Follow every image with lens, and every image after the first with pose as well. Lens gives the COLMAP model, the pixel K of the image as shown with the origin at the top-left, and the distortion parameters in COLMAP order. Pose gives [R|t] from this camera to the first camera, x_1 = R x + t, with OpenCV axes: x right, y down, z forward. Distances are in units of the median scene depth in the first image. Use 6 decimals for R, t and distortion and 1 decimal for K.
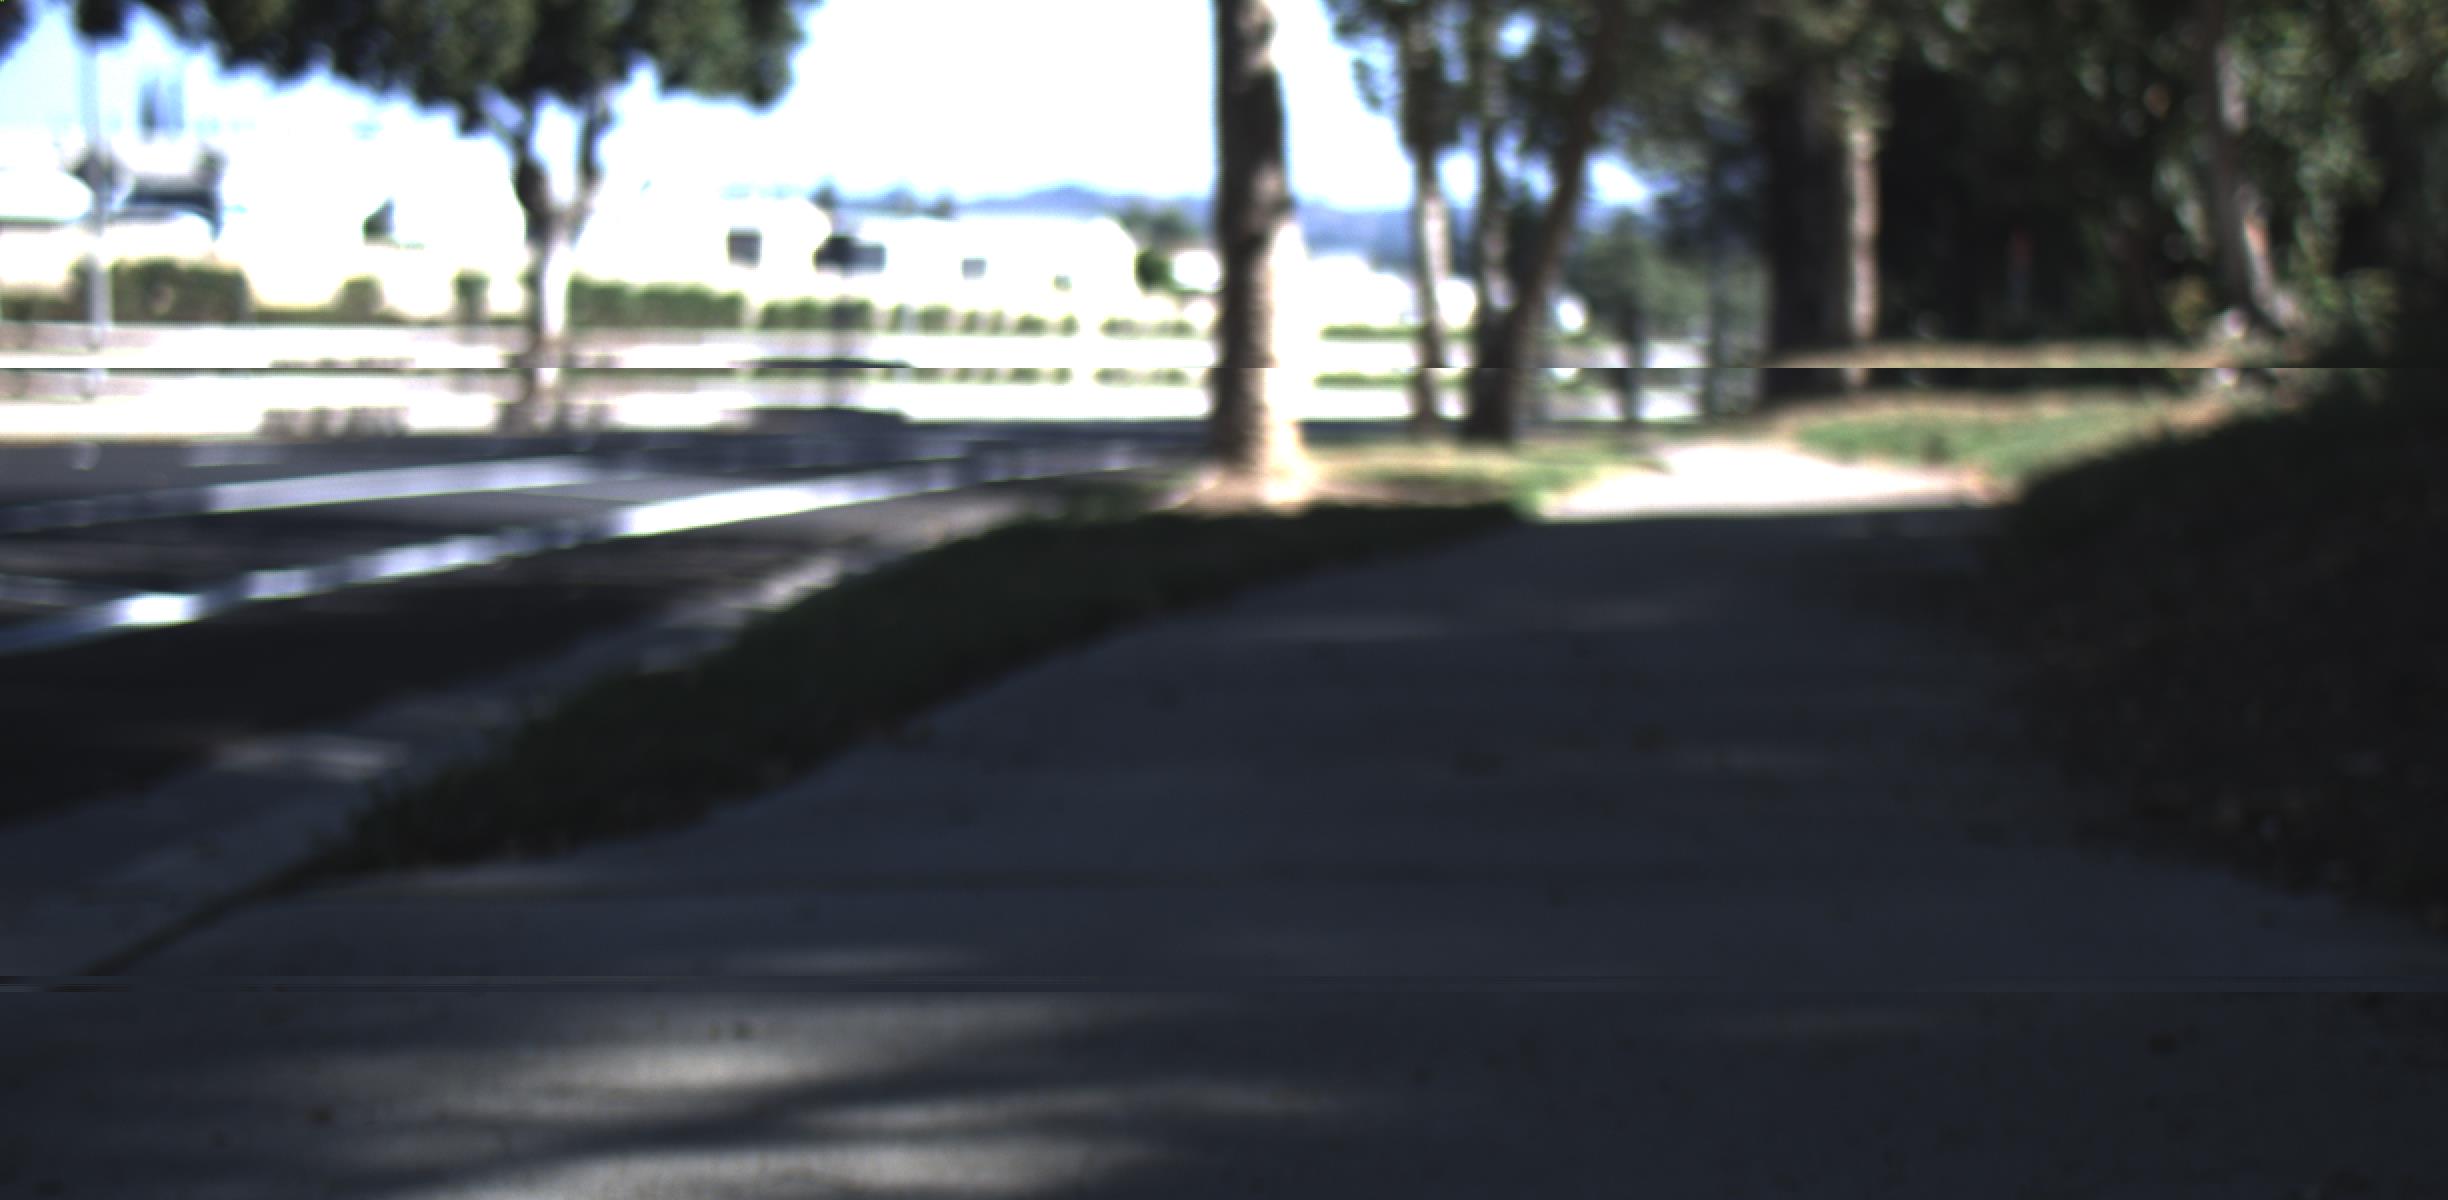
lens RADIAL K [[4771.9, 0, 1232.7], [0, 4771.9, 822.5], [0, 0, 1]] dist [-0.075894, 0.577953]
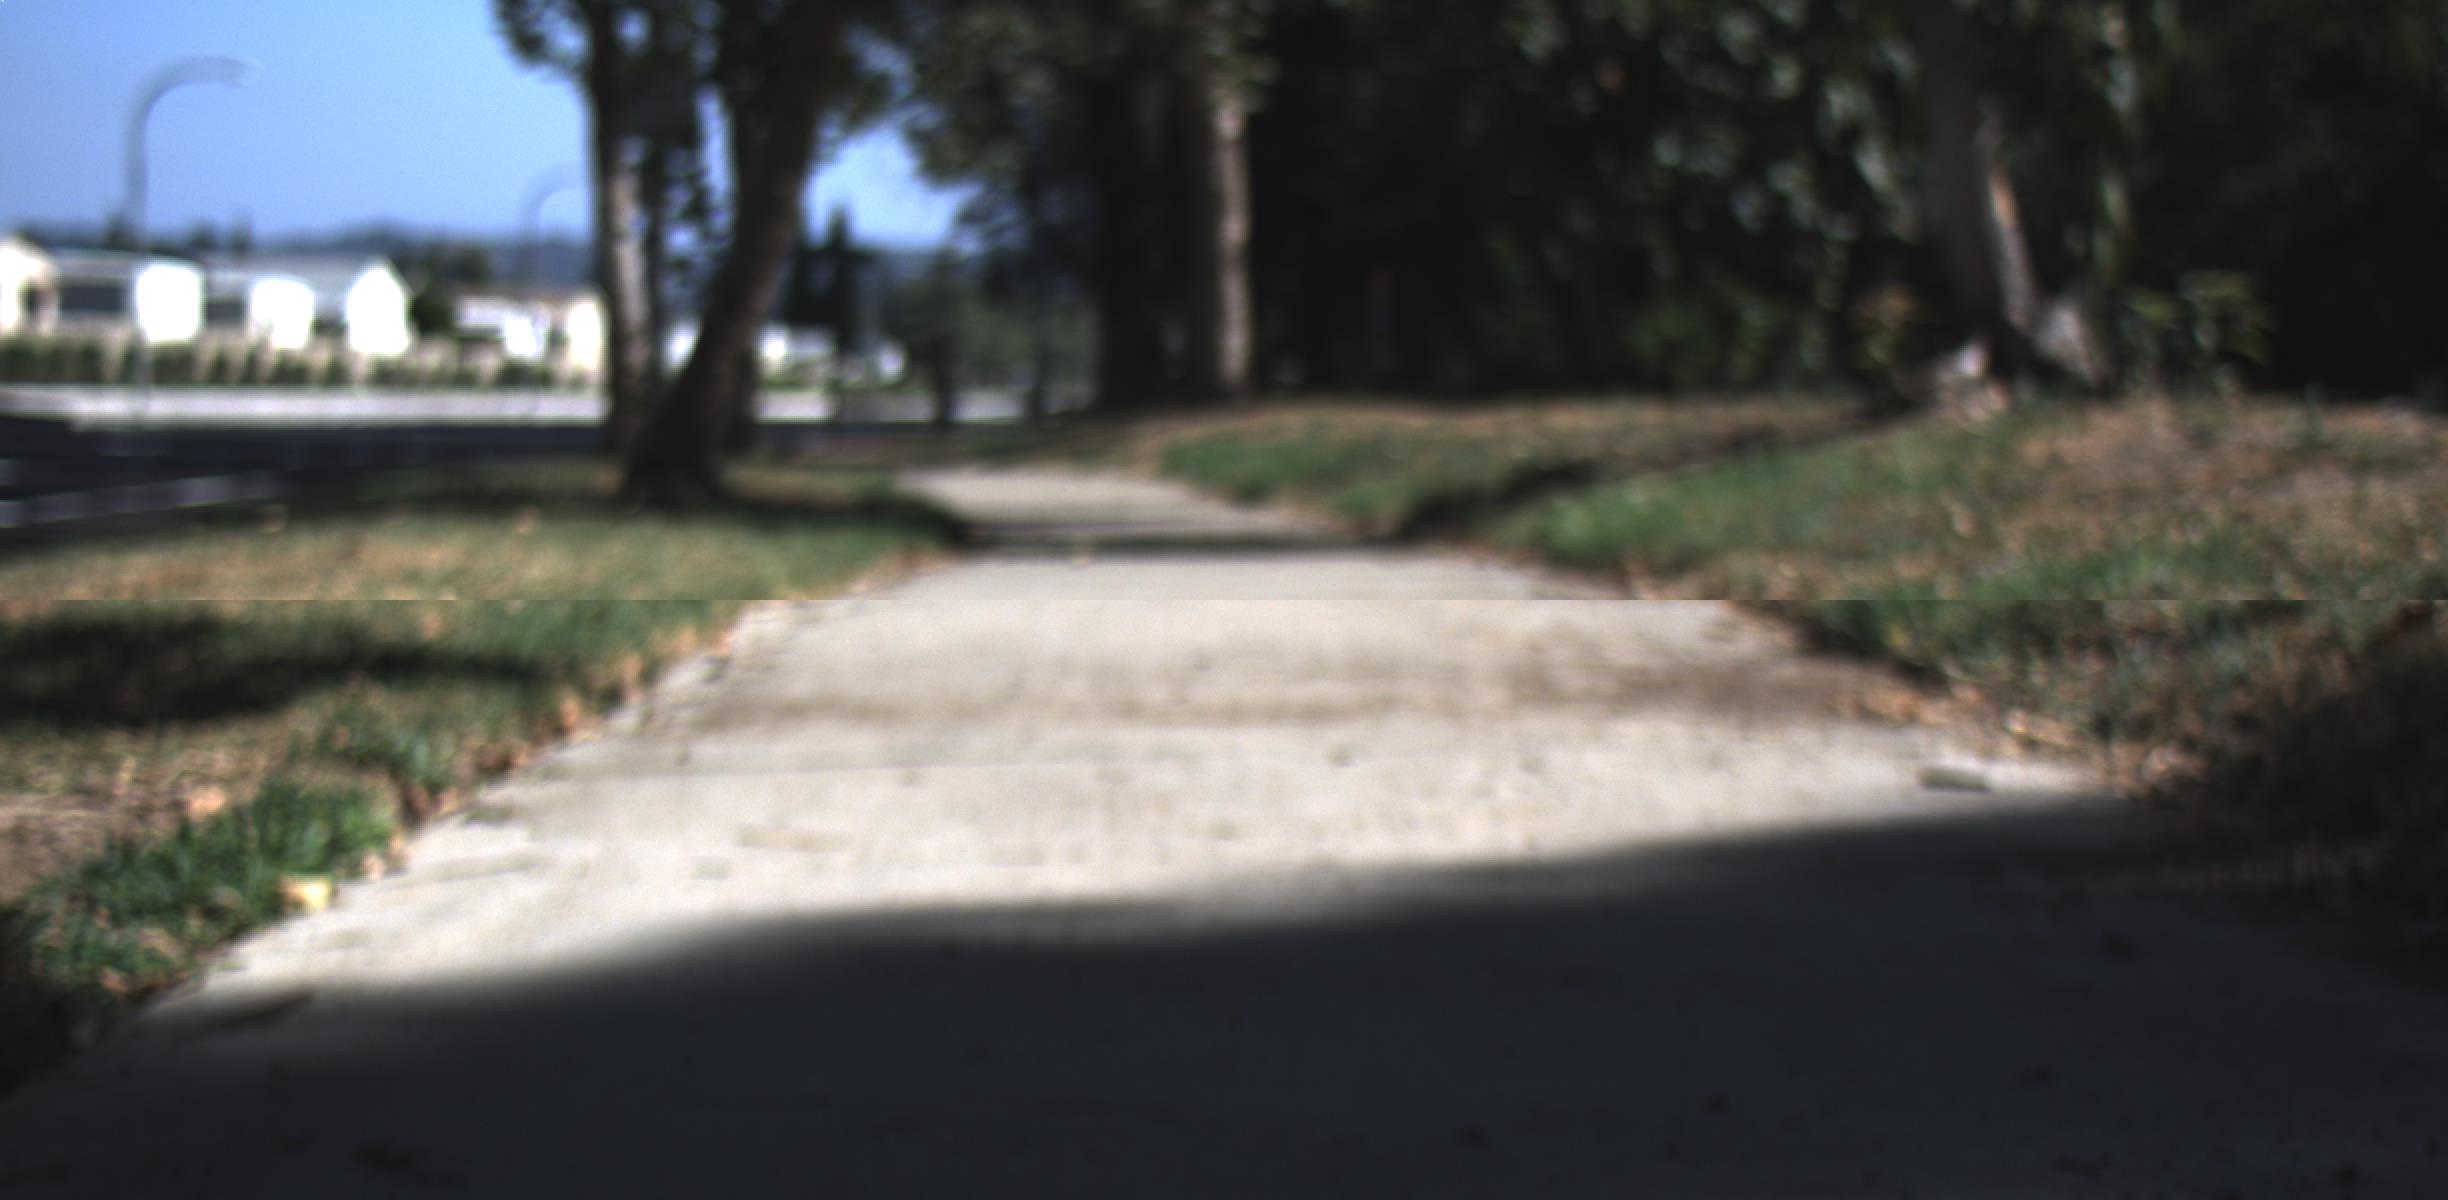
lens RADIAL K [[4771.9, 0, 1232.7], [0, 4771.9, 822.5], [0, 0, 1]] dist [-0.075894, 0.577953]
pose [[0.990119, -0.014255, 0.139506, 0.017606], [0.015653, 0.999838, -0.008928, -0.017365], [-0.139356, 0.011023, 0.990181, 0.169114]]
